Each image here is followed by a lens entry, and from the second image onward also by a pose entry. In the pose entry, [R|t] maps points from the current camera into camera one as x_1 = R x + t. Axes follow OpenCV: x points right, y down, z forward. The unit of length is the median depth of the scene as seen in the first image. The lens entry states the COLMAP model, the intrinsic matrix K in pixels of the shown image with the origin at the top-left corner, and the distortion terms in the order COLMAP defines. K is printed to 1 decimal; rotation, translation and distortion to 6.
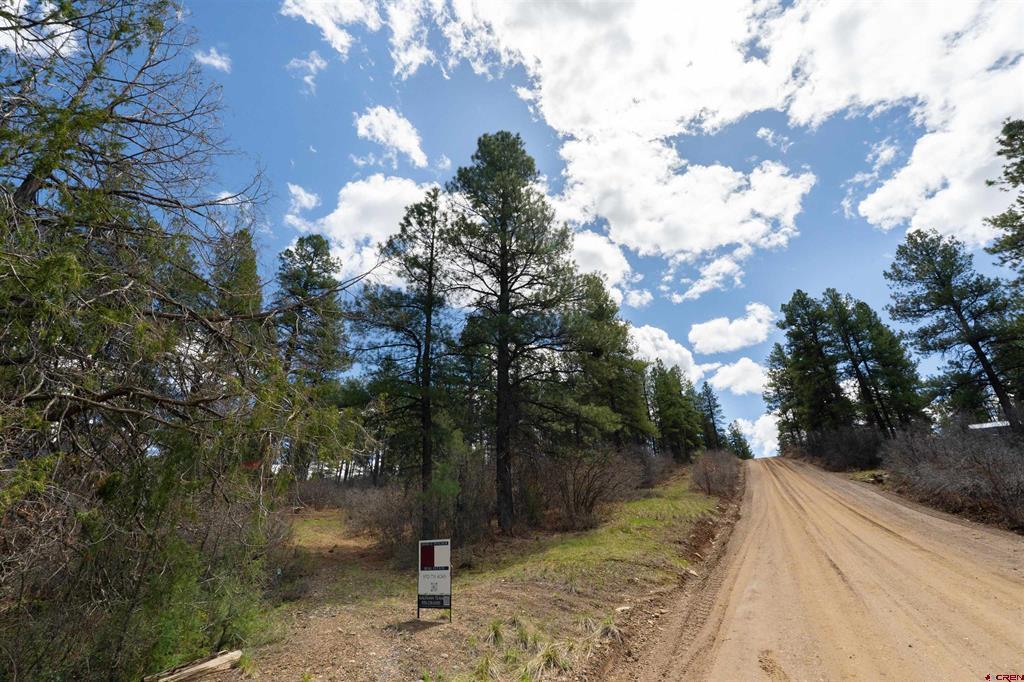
lens RADIAL K [[446.1, 0, 512.0], [0, 446.1, 341.0], [0, 0, 1]] dist [-0.005845, 0.000563]
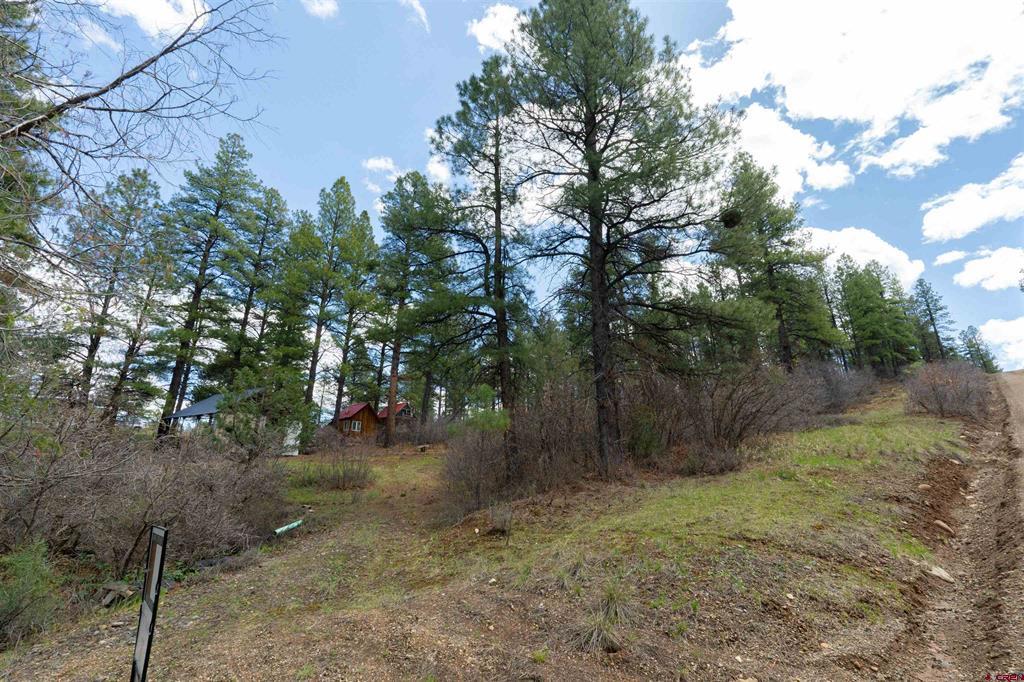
lens RADIAL K [[446.1, 0, 512.0], [0, 446.1, 341.0], [0, 0, 1]] dist [-0.005845, 0.000563]
pose [[0.939408, -0.092606, -0.330056, 0.075986], [0.135321, 0.984806, 0.108836, 0.080588], [0.314962, -0.146905, 0.937666, 0.215367]]
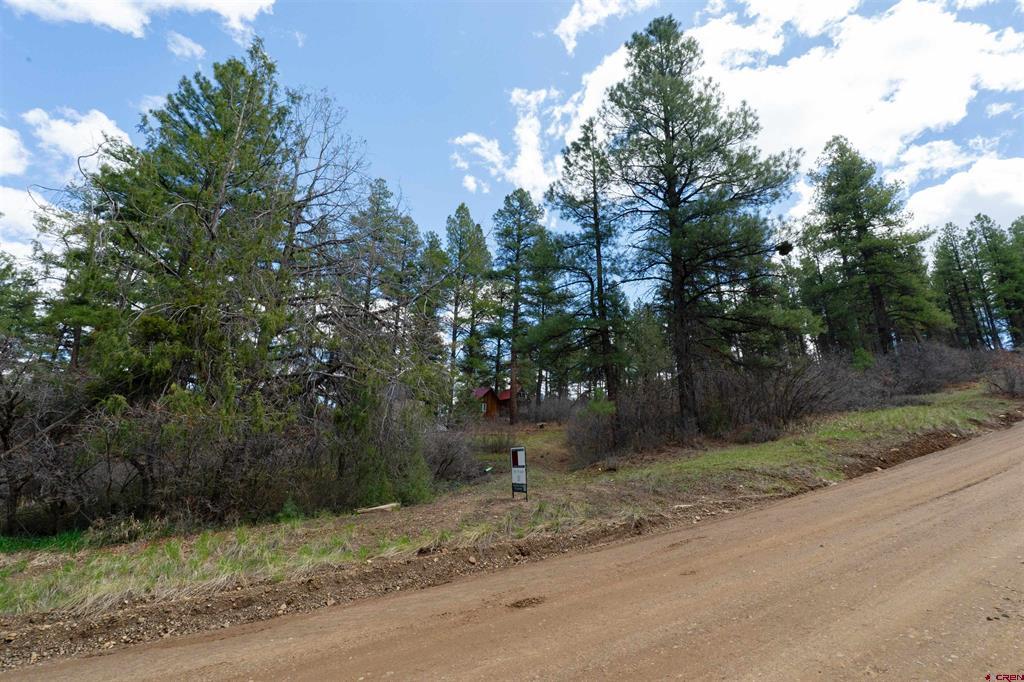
lens RADIAL K [[446.1, 0, 512.0], [0, 446.1, 341.0], [0, 0, 1]] dist [-0.005845, 0.000563]
pose [[0.840851, -0.112343, -0.529480, 0.167723], [0.205133, 0.971392, 0.119660, -0.013606], [0.500889, -0.209230, 0.839841, -0.031518]]
